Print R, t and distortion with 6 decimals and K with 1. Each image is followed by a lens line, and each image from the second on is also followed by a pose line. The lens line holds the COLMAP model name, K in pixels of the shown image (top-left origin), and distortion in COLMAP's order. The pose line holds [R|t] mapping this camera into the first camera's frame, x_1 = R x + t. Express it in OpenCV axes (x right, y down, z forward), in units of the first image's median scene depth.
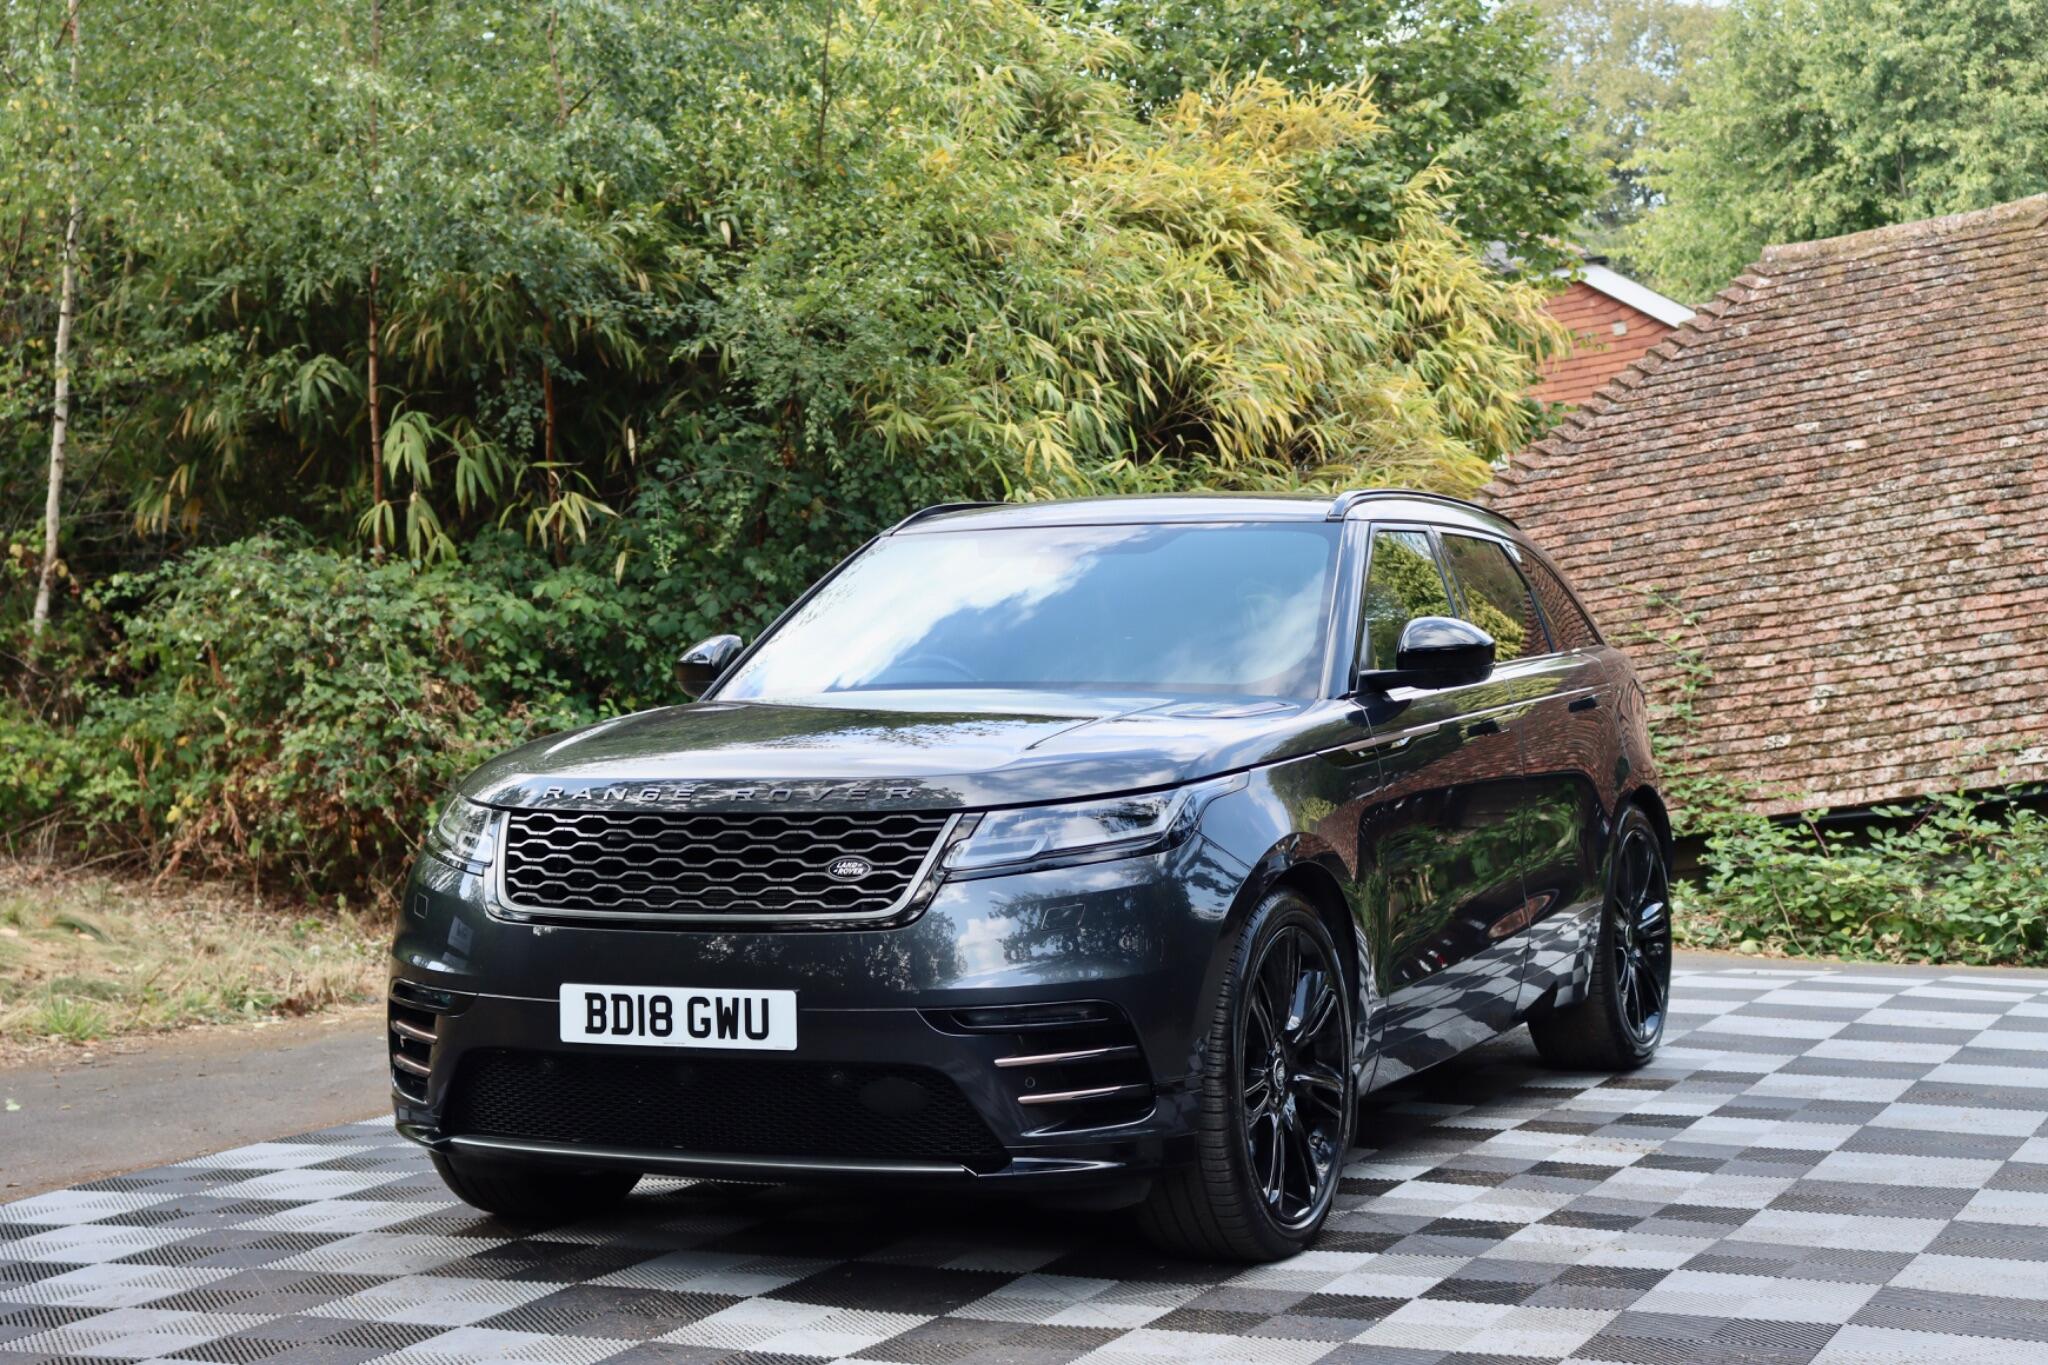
lens RADIAL K [[3312.6, 0, 987.0], [0, 3312.6, 677.2], [0, 0, 1]] dist [-0.056895, 0.172813]
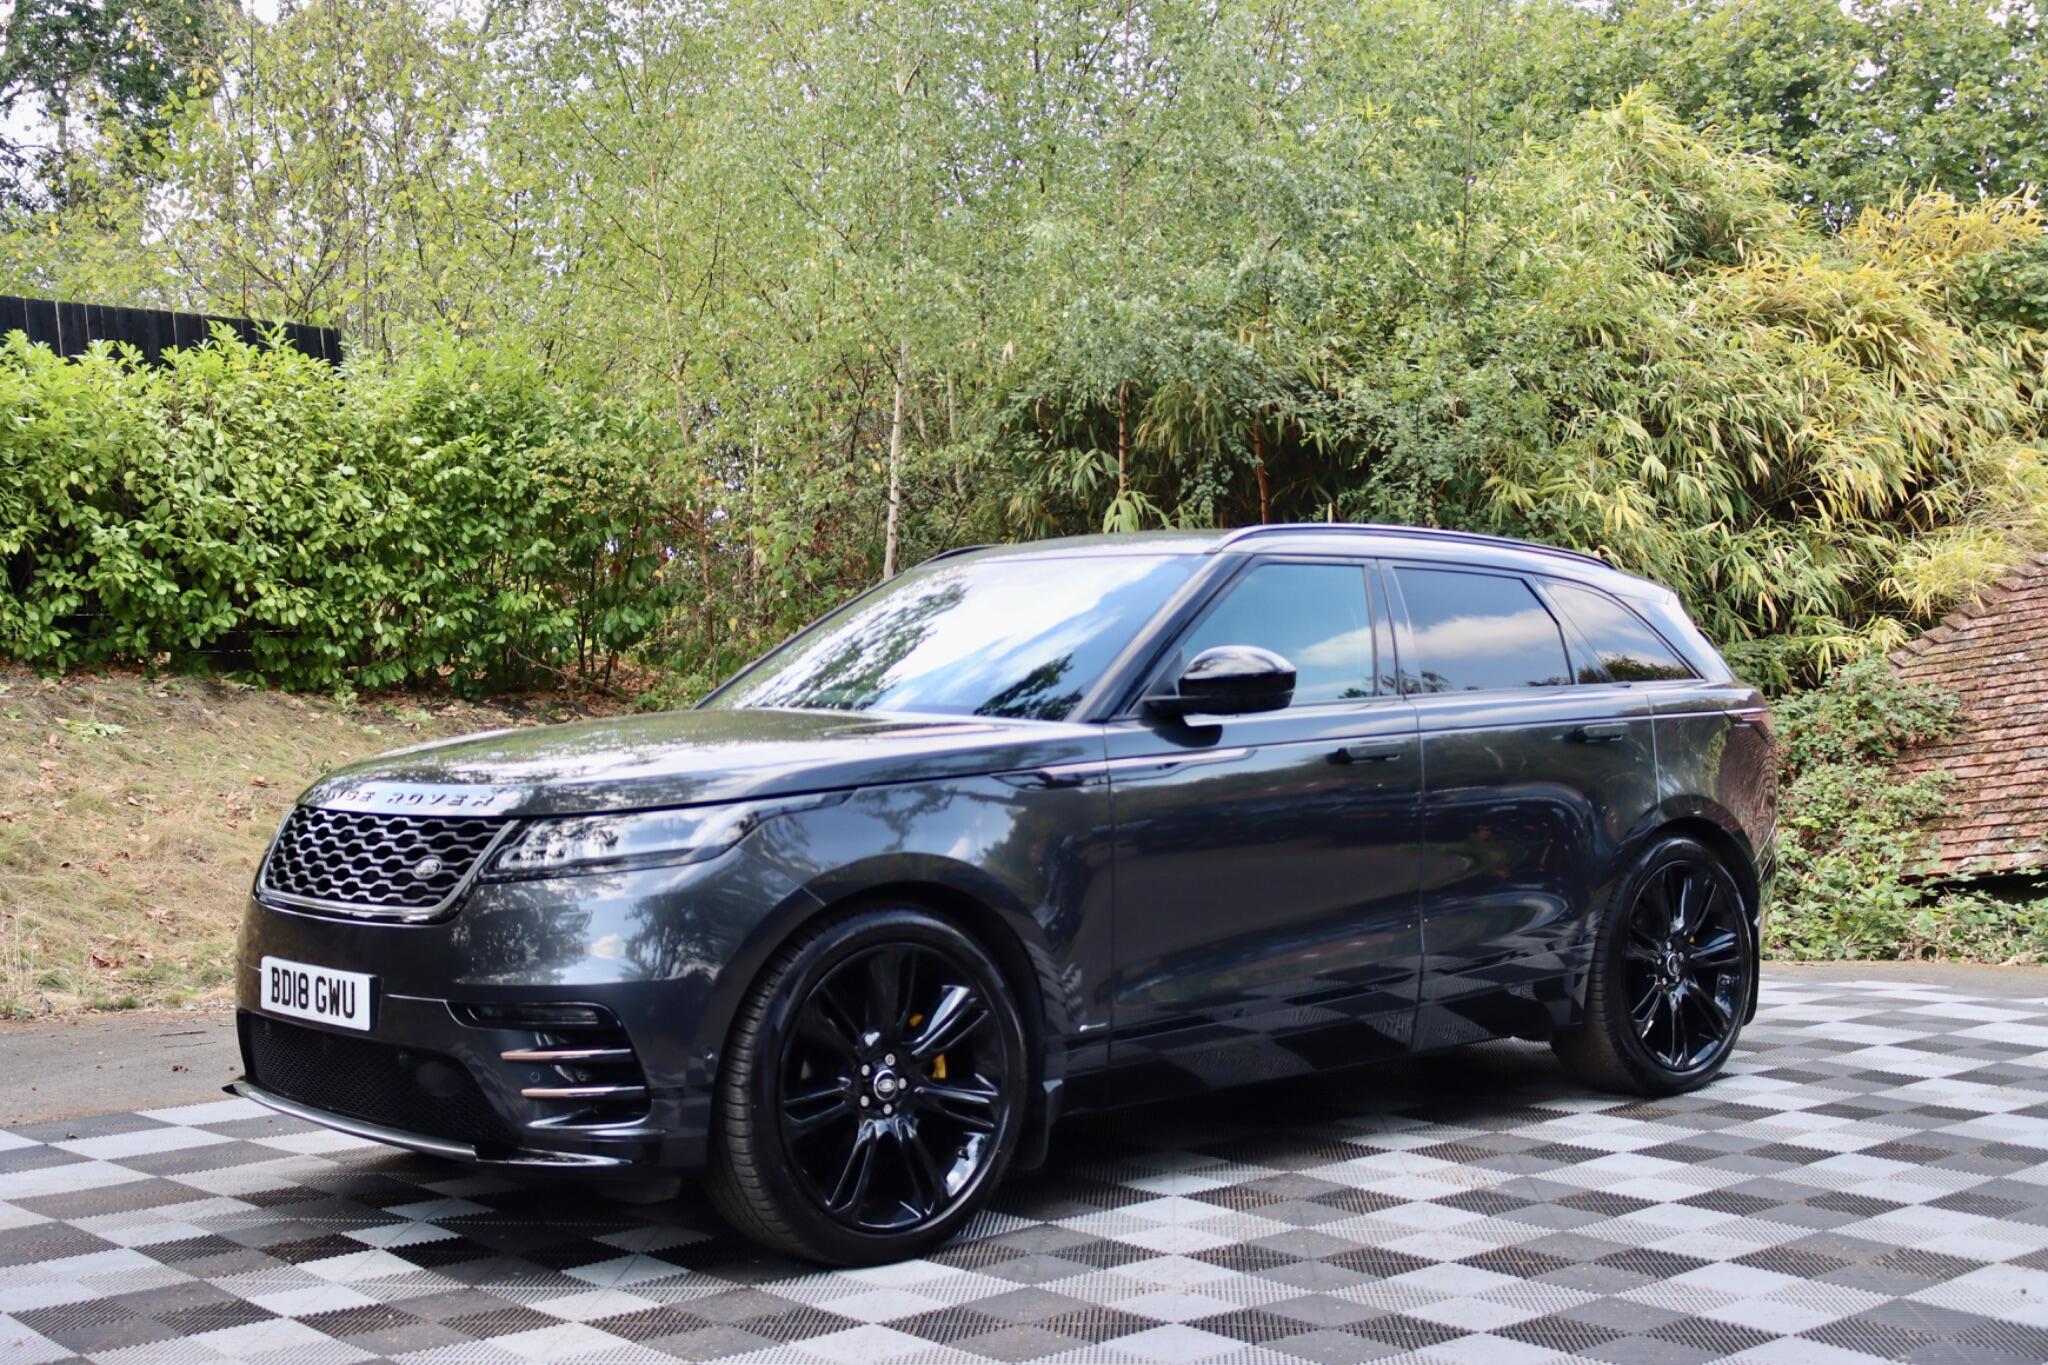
lens RADIAL K [[2469.9, 0, 998.1], [0, 2469.9, 683.8], [0, 0, 1]] dist [-0.111859, 0.163719]
pose [[0.914272, 0.010727, -0.404959, 0.170942], [-0.014665, 0.999871, -0.006623, 0.000049], [0.404836, 0.011994, 0.914311, 0.126565]]
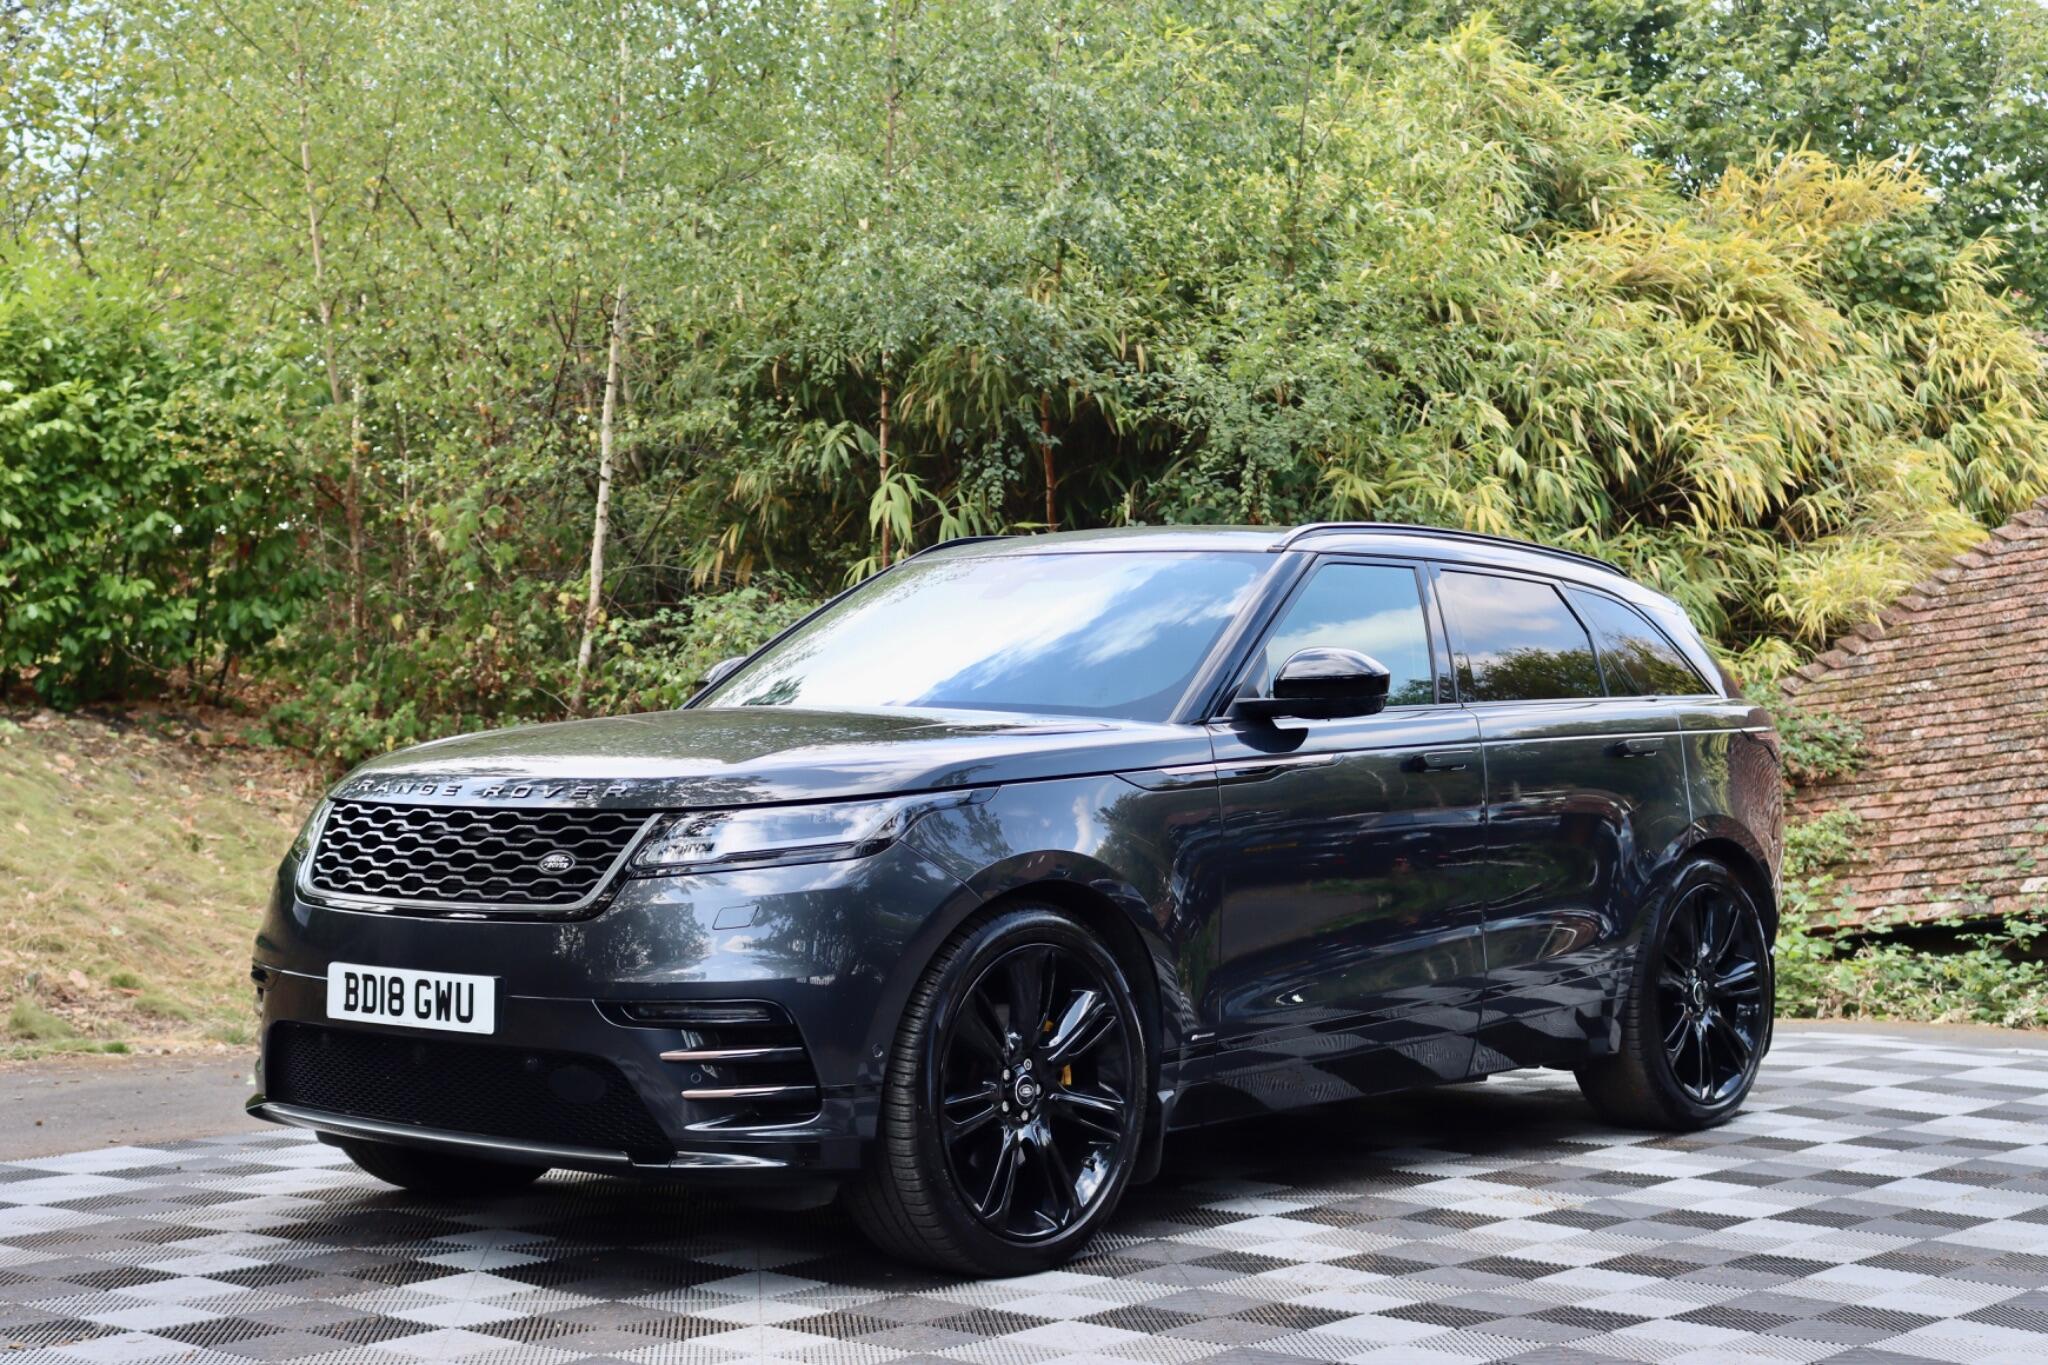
lens RADIAL K [[3144.2, 0, 985.6], [0, 3144.2, 676.1], [0, 0, 1]] dist [-0.056476, 0.128221]
pose [[0.963741, 0.022218, -0.265913, 0.130286], [-0.028969, 0.999349, -0.021491, 0.006302], [0.265263, 0.028415, 0.963757, 0.032659]]
